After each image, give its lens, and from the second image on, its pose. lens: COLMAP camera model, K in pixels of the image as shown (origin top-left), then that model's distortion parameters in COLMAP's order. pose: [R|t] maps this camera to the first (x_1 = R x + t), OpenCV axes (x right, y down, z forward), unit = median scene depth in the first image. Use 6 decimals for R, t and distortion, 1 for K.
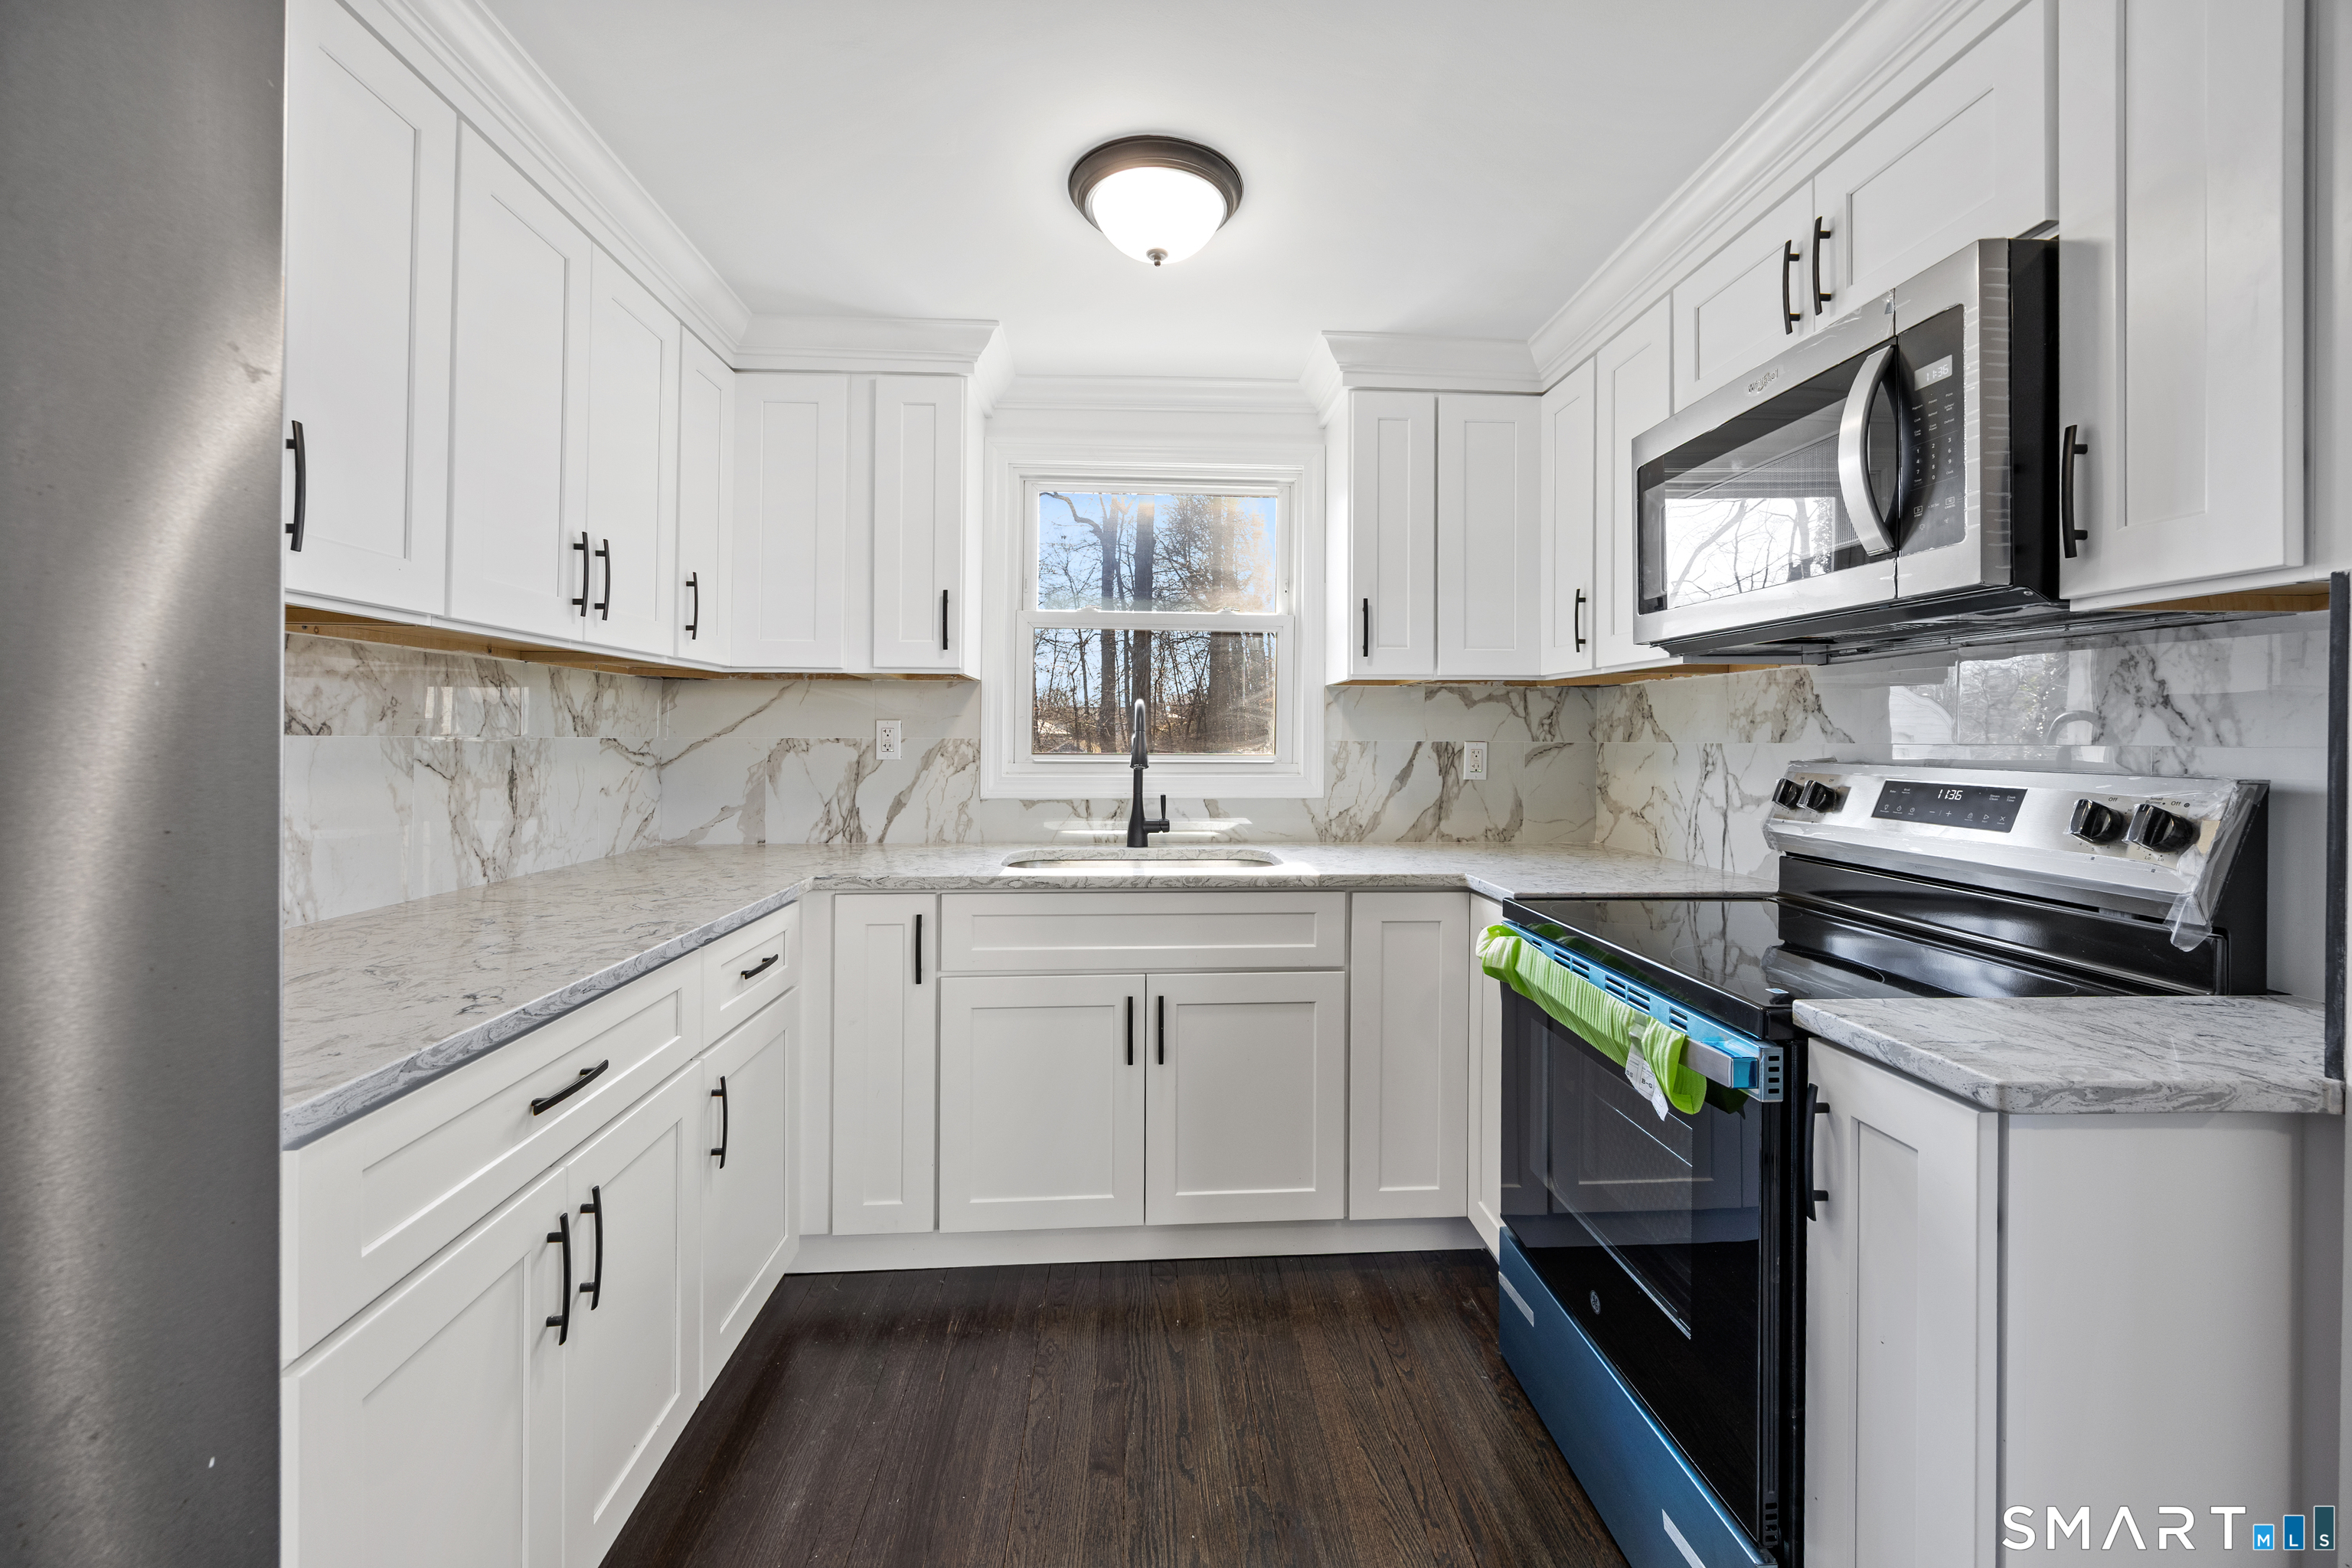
lens RADIAL K [[920.0, 0, 1181.3], [0, 920.0, 735.8], [0, 0, 1]] dist [-0.000589, 0.000034]
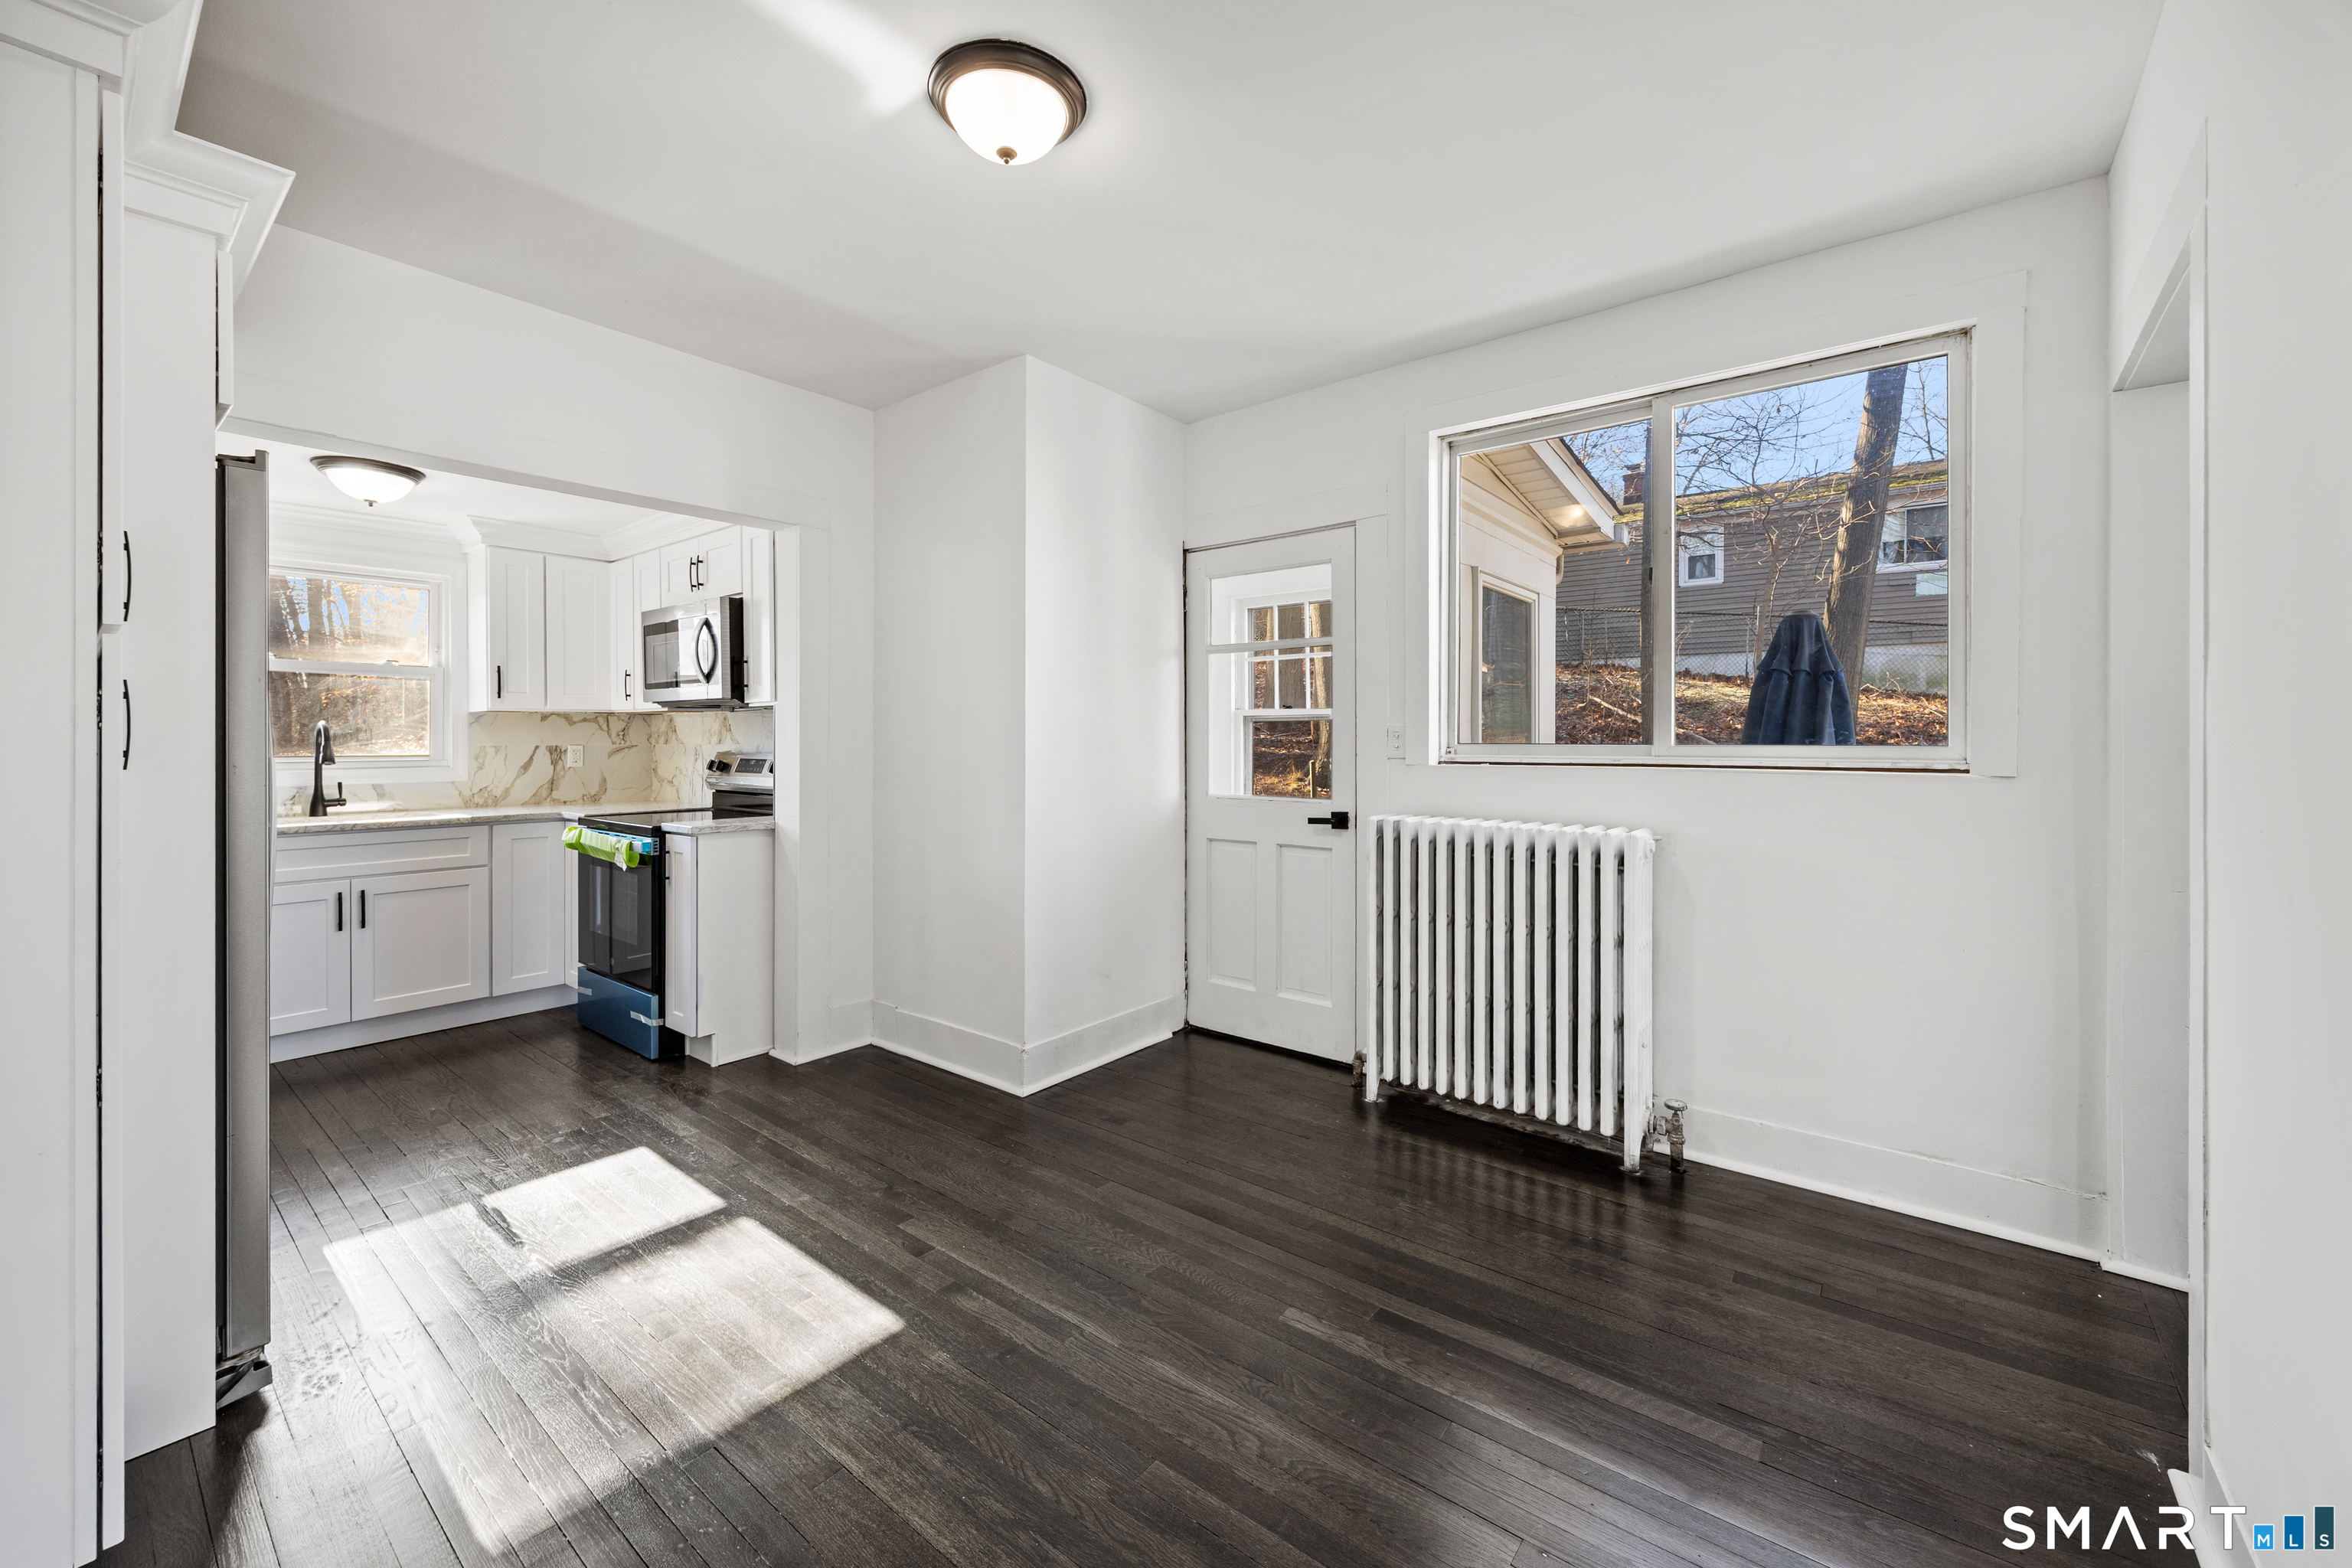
lens RADIAL K [[920.0, 0, 1185.9], [0, 920.0, 746.3], [0, 0, 1]] dist [-0.000589, 0.000034]
pose [[0.664499, -0.012765, 0.747180, -0.244406], [0.005058, 0.999908, 0.012584, -0.008766], [-0.747272, -0.004583, 0.664502, -1.163876]]
